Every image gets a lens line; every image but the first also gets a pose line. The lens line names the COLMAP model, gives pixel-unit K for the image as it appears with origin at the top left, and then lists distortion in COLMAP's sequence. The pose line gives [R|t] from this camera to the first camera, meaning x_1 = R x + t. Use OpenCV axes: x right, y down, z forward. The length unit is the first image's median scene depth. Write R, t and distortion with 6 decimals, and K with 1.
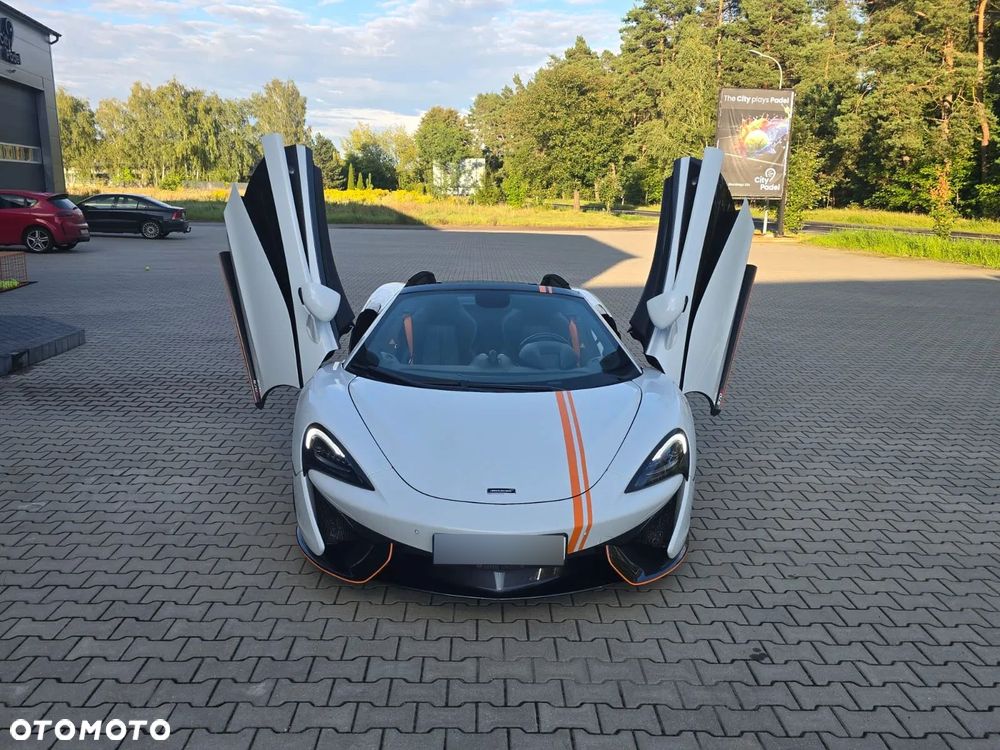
lens RADIAL K [[839.0, 0, 516.1], [0, 839.0, 364.7], [0, 0, 1]] dist [0.073196, -0.084649]
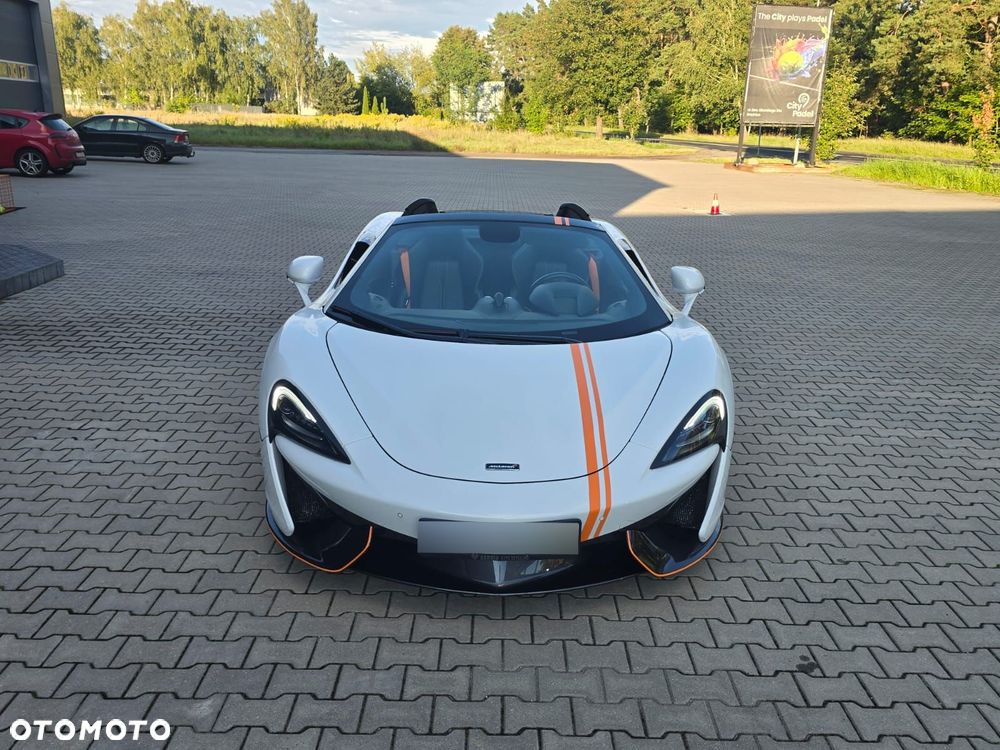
lens RADIAL K [[843.6, 0, 529.5], [0, 843.6, 375.9], [0, 0, 1]] dist [0.059795, -0.062625]
pose [[0.999934, 0.009919, -0.005765, 0.001010], [-0.009347, 0.995714, 0.092015, -0.001235], [0.006653, -0.091955, 0.995741, 0.013521]]
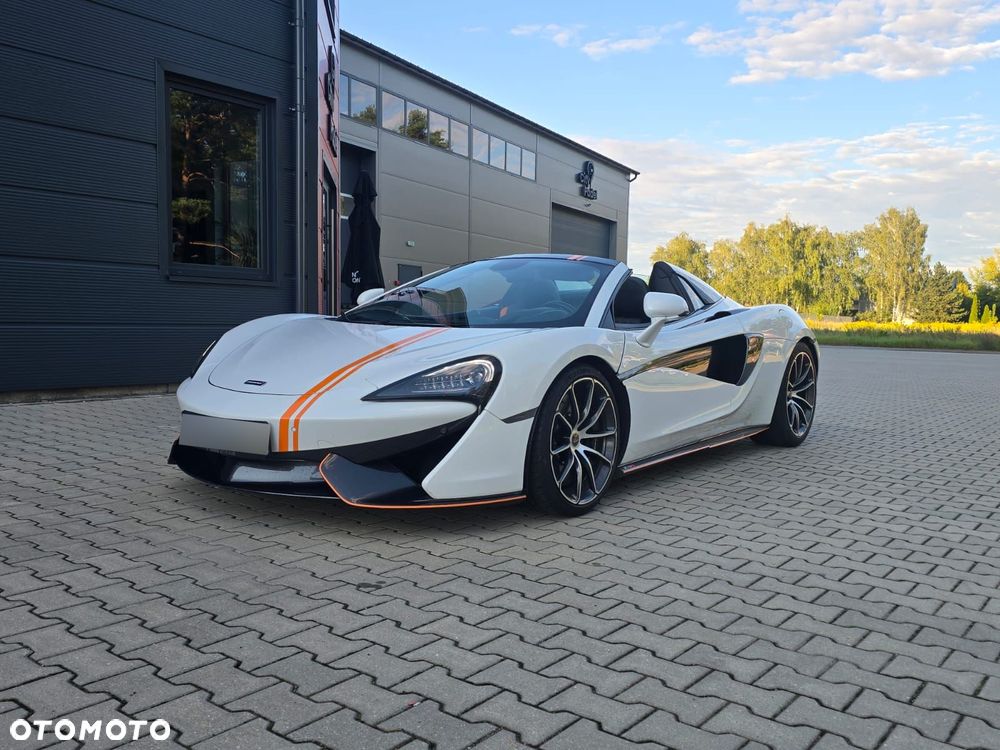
lens RADIAL K [[885.5, 0, 500.6], [0, 885.5, 378.6], [0, 0, 1]] dist [0.074636, -0.105349]
pose [[0.763985, 0.044089, -0.643726, 0.065688], [-0.141101, 0.984931, -0.100003, 0.015892], [0.629617, 0.167231, 0.758694, 0.030068]]
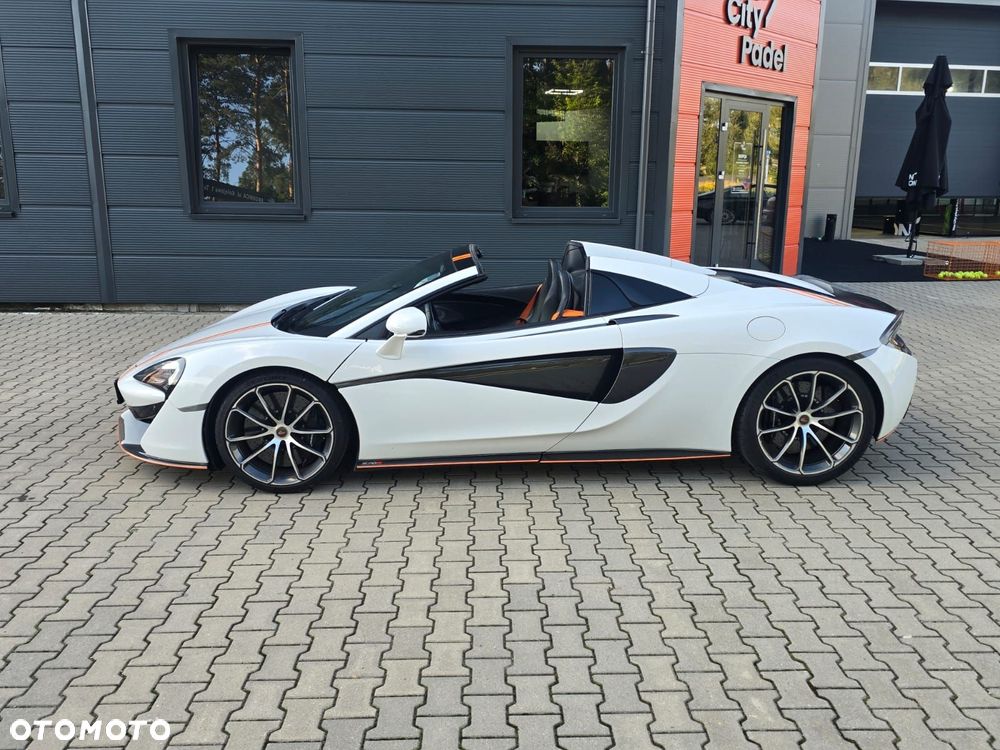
lens RADIAL K [[823.0, 0, 500.0], [0, 823.0, 375.0], [0, 0, 1]] dist [0.062527, -0.067722]
pose [[-0.002903, 0.221302, -0.975201, 0.108607], [-0.215402, 0.952174, 0.216717, -0.019944], [0.976521, 0.210690, 0.044905, 0.117494]]
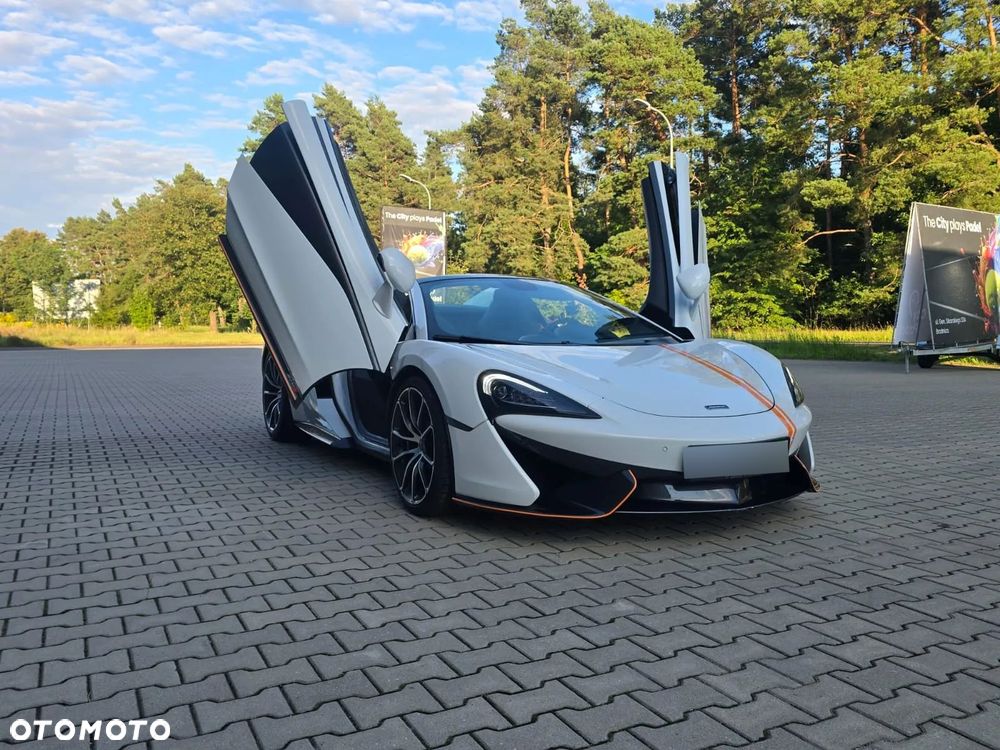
lens RADIAL K [[839.0, 0, 516.1], [0, 839.0, 364.7], [0, 0, 1]] dist [0.073196, -0.084649]
pose [[0.900976, -0.042863, 0.431747, -0.047014], [0.107454, 0.986151, -0.126332, 0.013994], [-0.420353, 0.160215, 0.893104, 0.012606]]
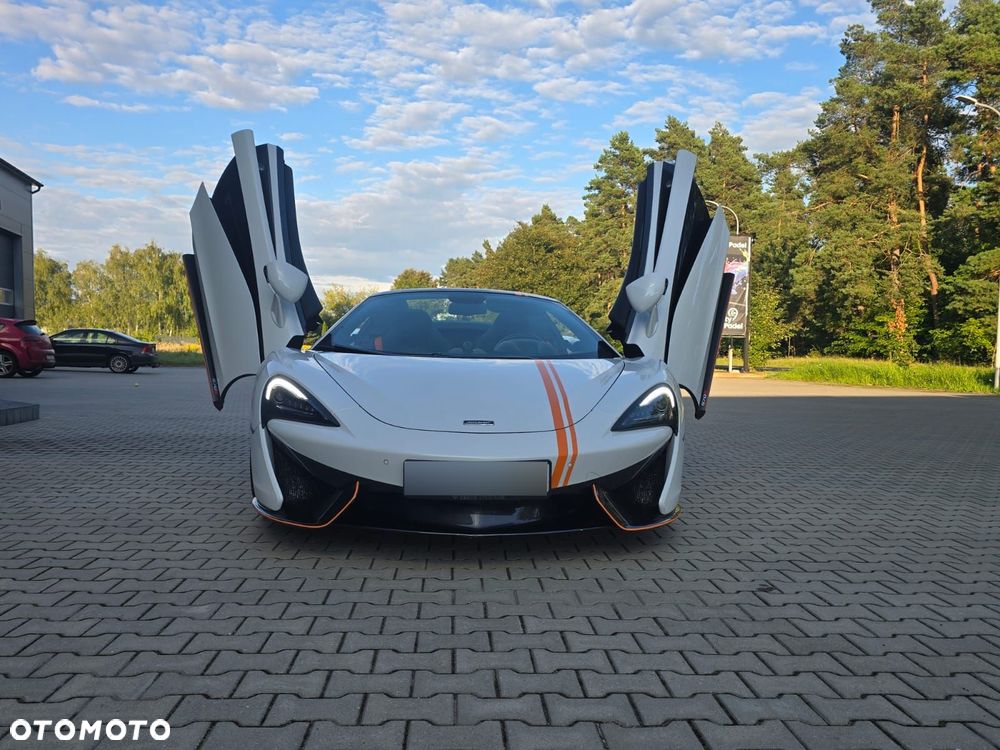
lens RADIAL K [[840.8, 0, 512.1], [0, 840.8, 383.9], [0, 0, 1]] dist [0.055523, -0.051610]
pose [[0.999501, -0.005881, 0.031020, -0.000680], [0.010977, 0.985931, -0.166791, 0.020014], [-0.029603, 0.167048, 0.985504, 0.006404]]
